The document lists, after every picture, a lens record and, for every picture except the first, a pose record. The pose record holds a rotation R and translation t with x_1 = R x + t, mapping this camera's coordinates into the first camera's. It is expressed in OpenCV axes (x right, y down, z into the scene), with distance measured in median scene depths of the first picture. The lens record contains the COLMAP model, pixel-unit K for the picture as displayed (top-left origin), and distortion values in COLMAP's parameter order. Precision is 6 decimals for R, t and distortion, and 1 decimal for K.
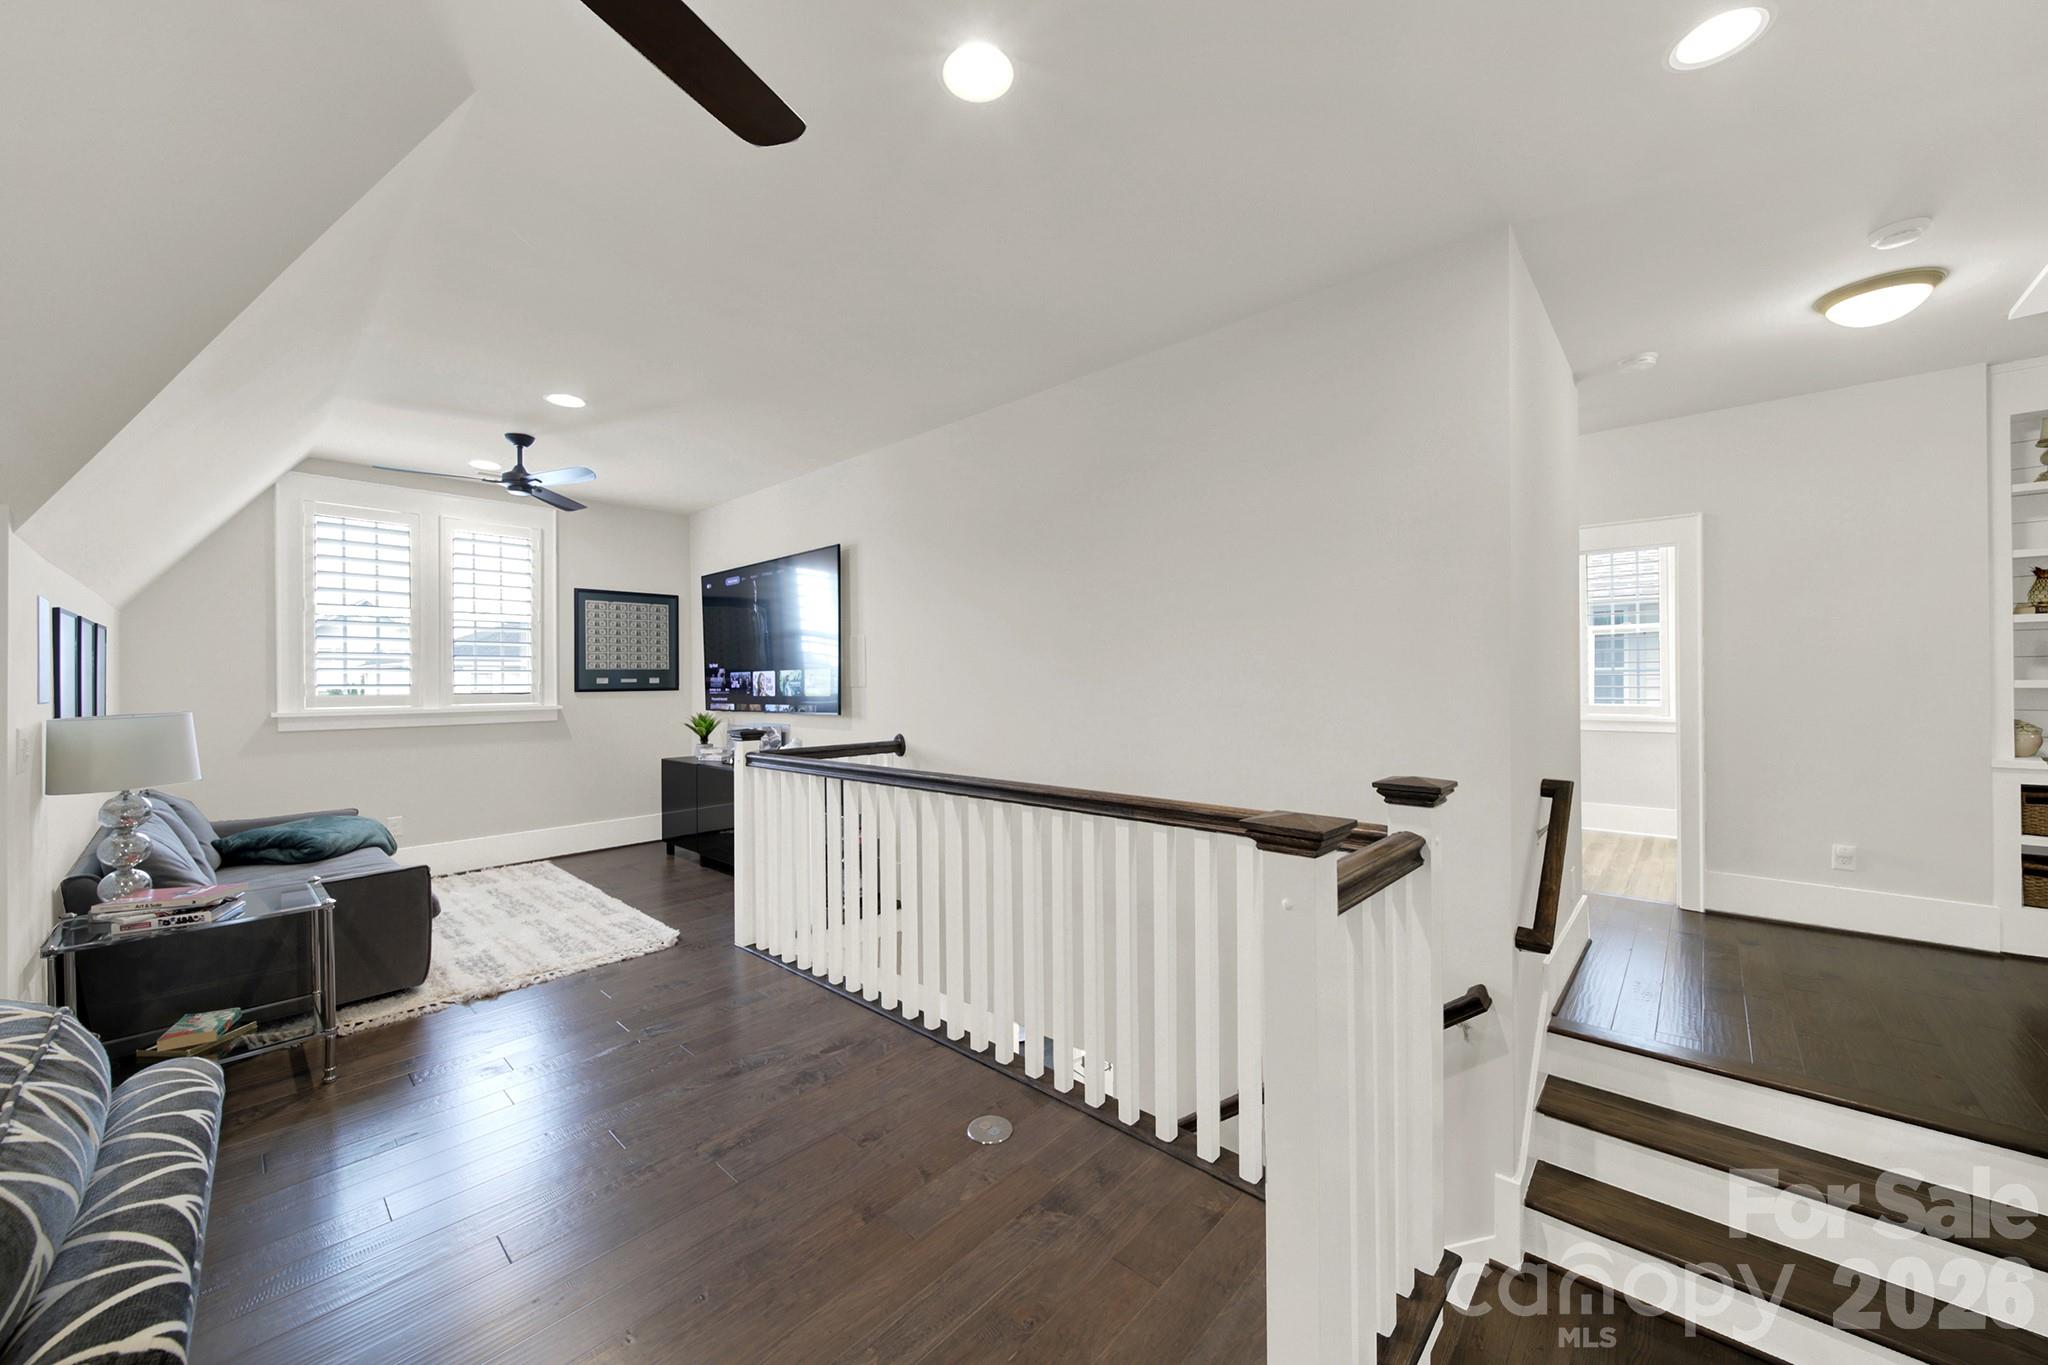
lens RADIAL K [[759.4, 0, 1020.6], [0, 759.4, 682.7], [0, 0, 1]] dist [0.000072, -0.000057]
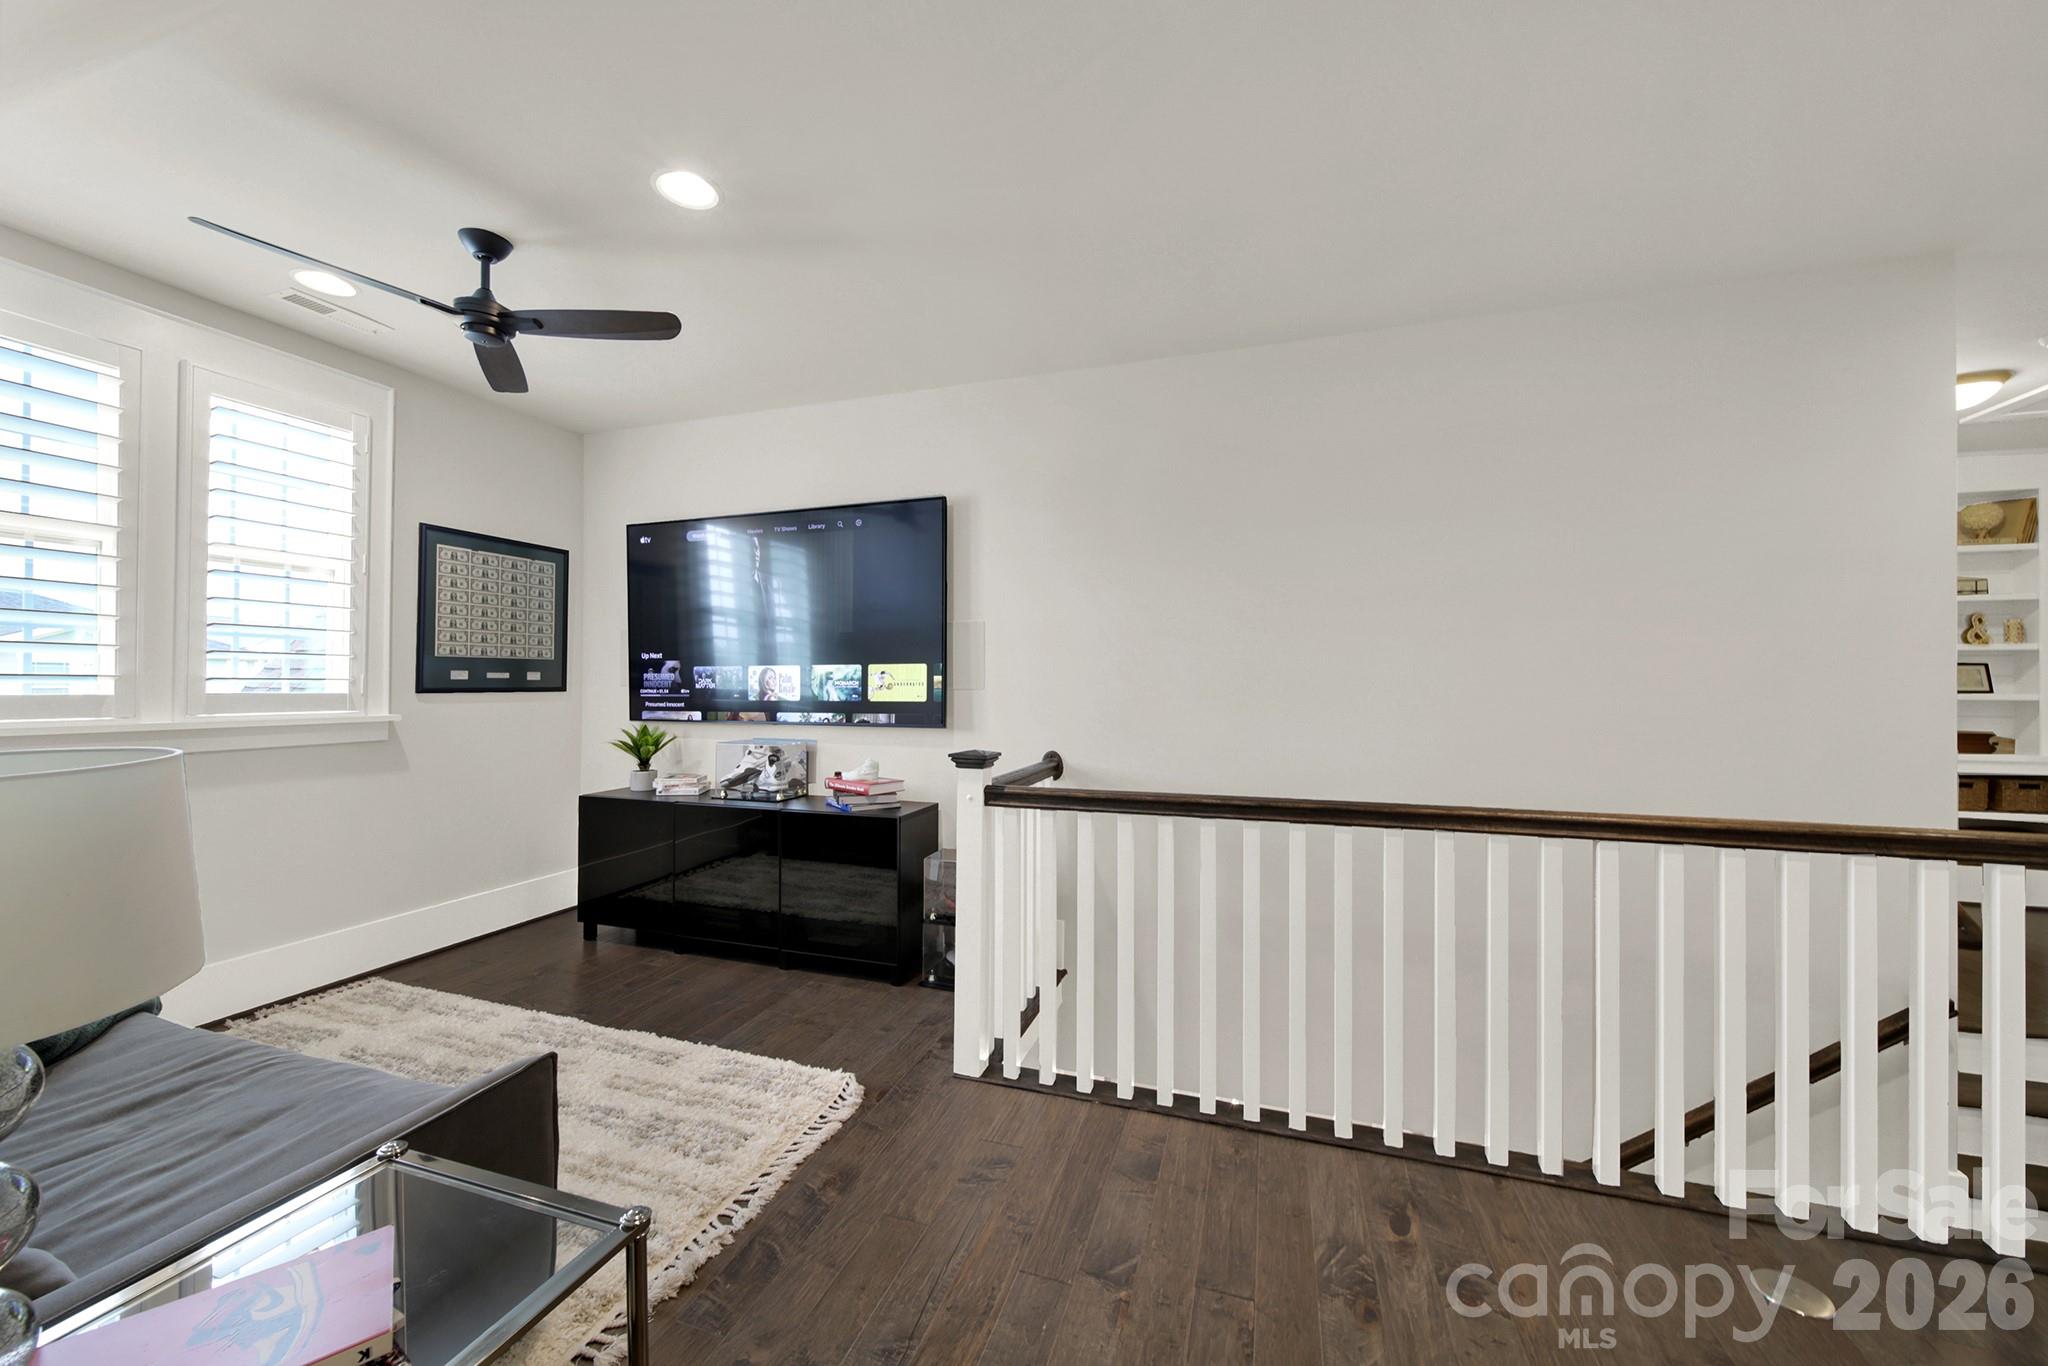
lens RADIAL K [[759.4, 0, 1020.6], [0, 759.4, 683.2], [0, 0, 1]] dist [0.000072, -0.000057]
pose [[0.913446, 0.013782, 0.406726, -0.390438], [-0.011850, 0.999903, -0.007267, 0.003385], [-0.406787, 0.001818, 0.913521, 0.242814]]
